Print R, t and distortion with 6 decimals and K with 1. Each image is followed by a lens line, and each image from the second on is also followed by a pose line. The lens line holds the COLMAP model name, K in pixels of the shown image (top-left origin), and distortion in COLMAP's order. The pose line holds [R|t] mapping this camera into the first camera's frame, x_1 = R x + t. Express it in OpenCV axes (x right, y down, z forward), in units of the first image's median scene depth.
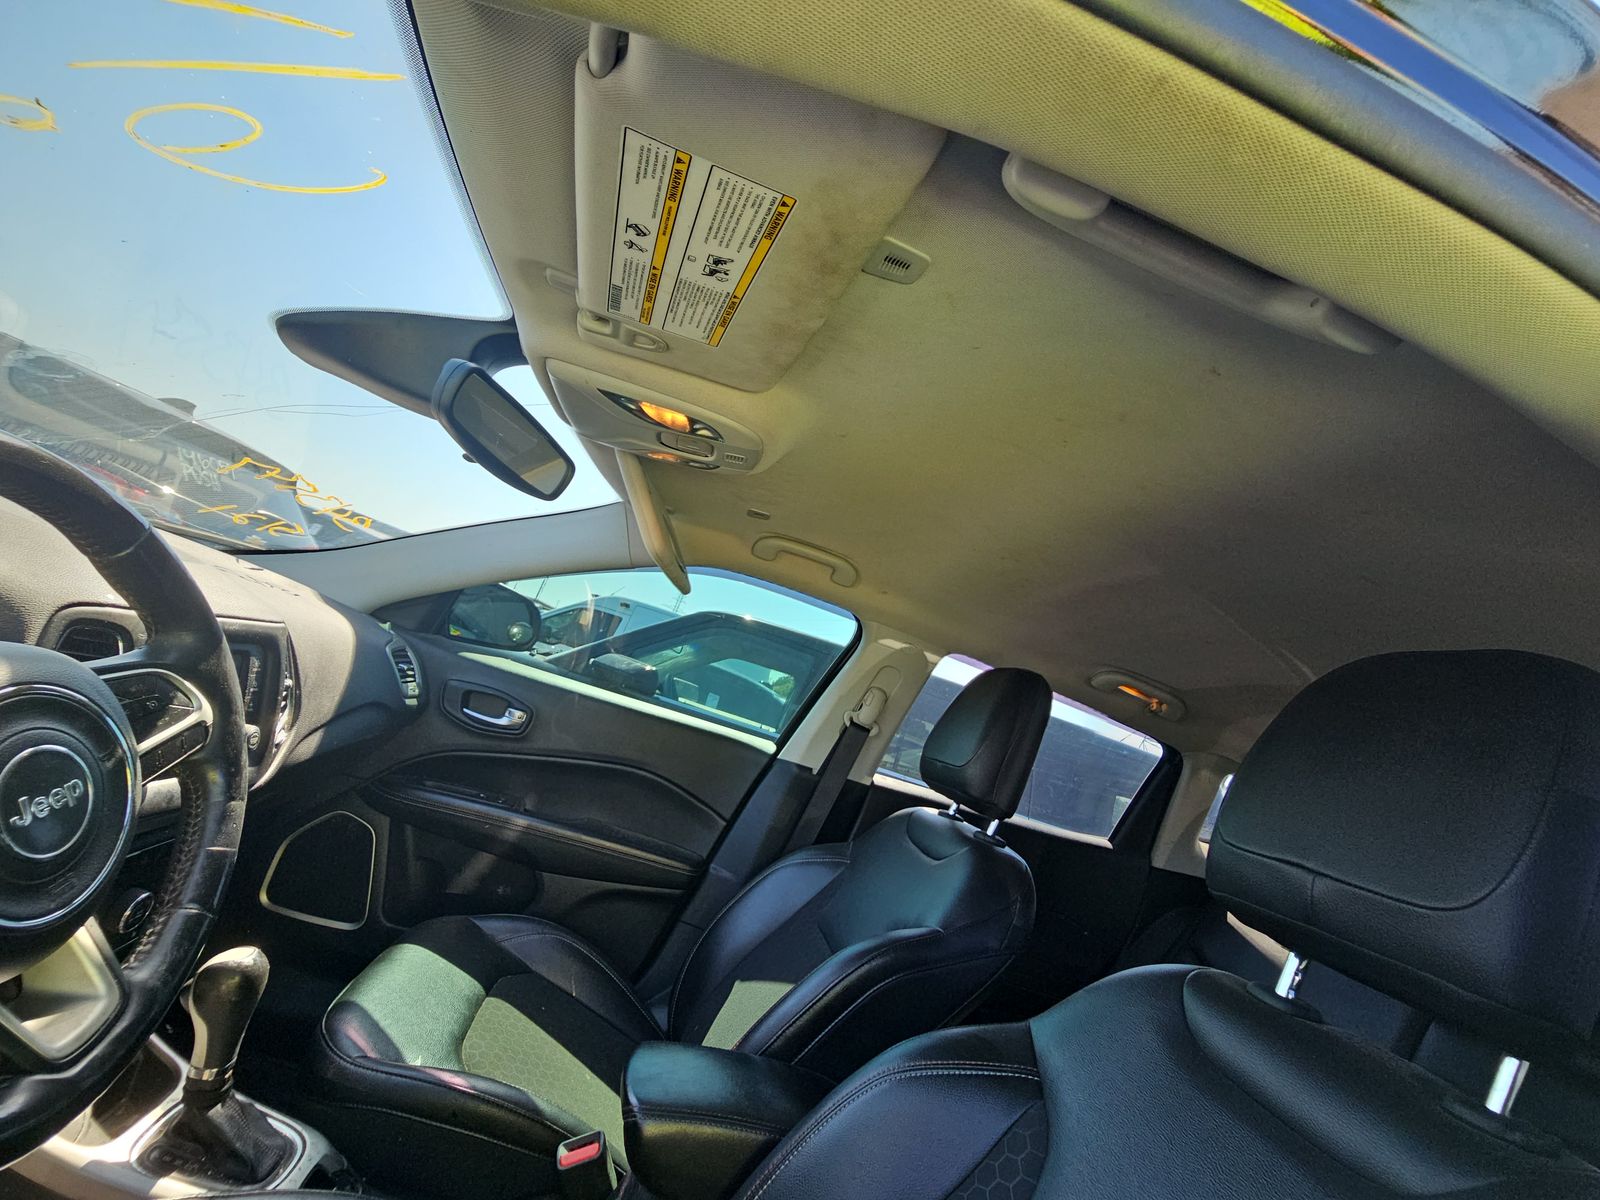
lens RADIAL K [[654.4, 0, 815.3], [0, 654.4, 590.1], [0, 0, 1]] dist [0.008819, -0.007683]
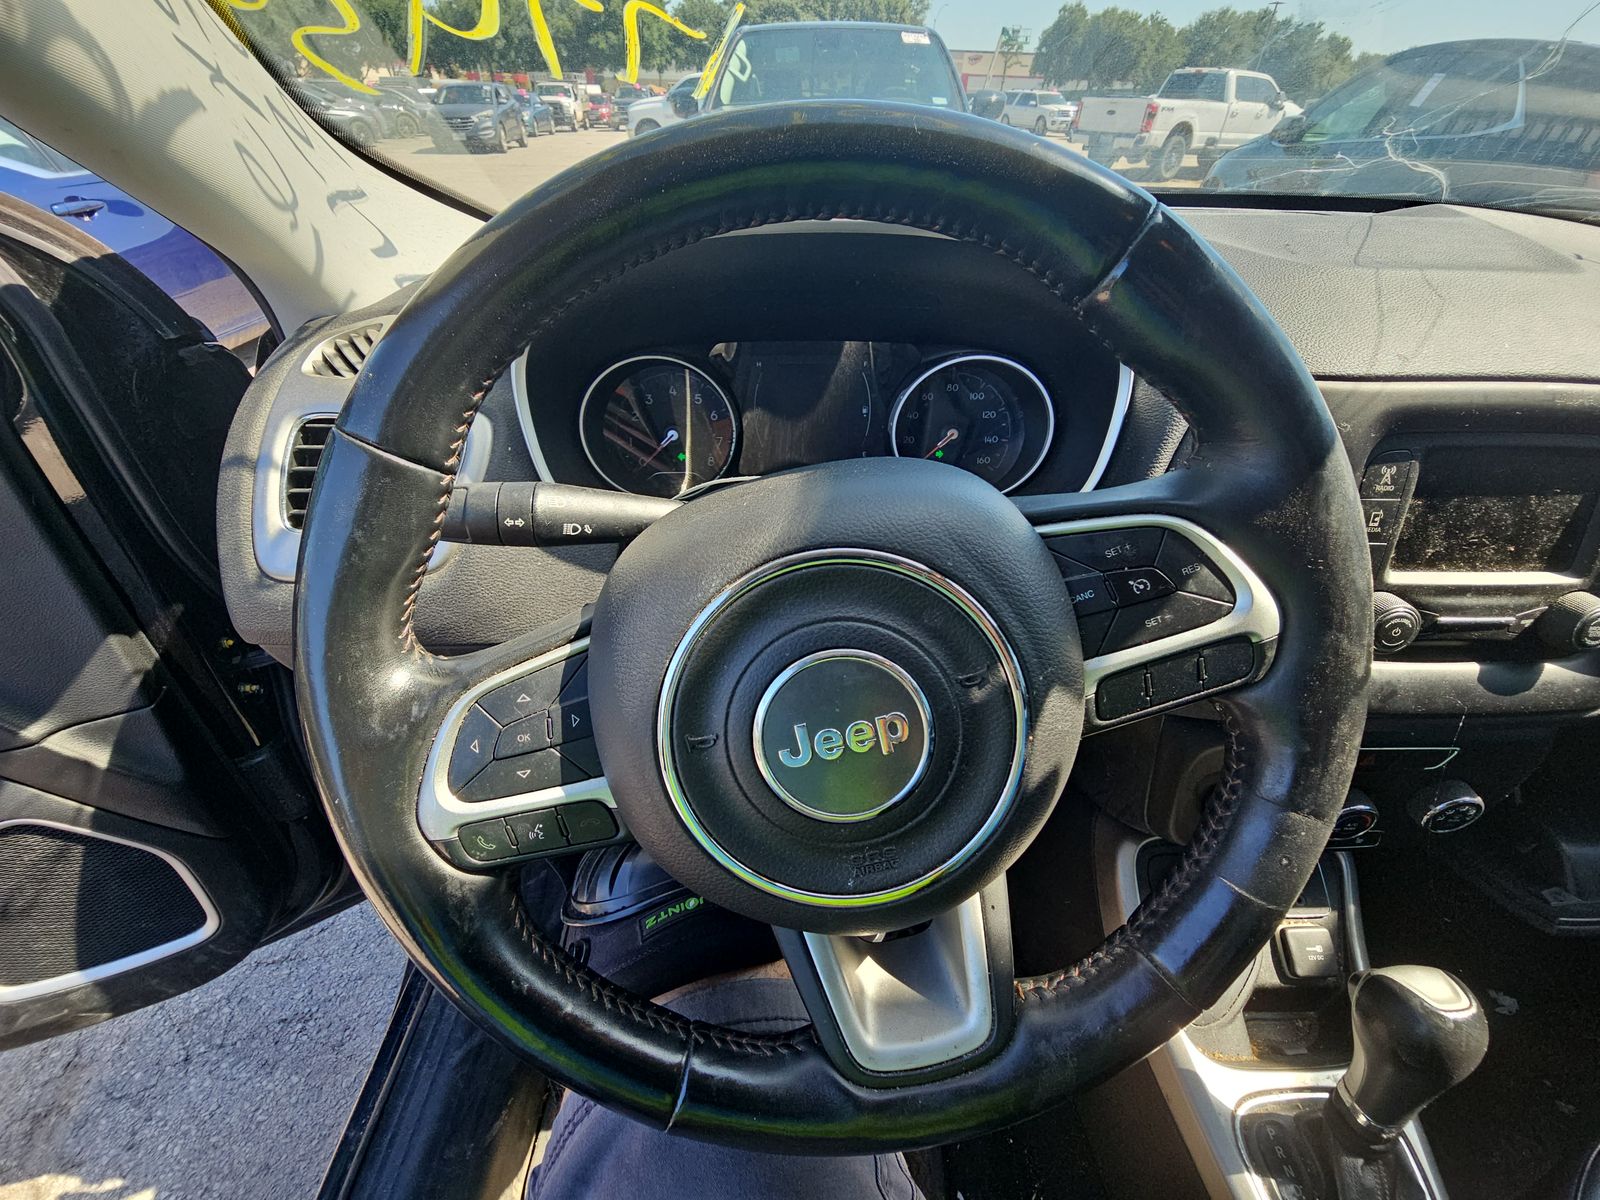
lens RADIAL K [[654.4, 0, 792.8], [0, 654.4, 592.3], [0, 0, 1]] dist [0.008819, -0.007683]
pose [[-0.192744, 0.270266, -0.943295, -0.209824], [0.105751, 0.961443, 0.253857, 0.008138], [0.975534, -0.050825, -0.213893, 0.377859]]
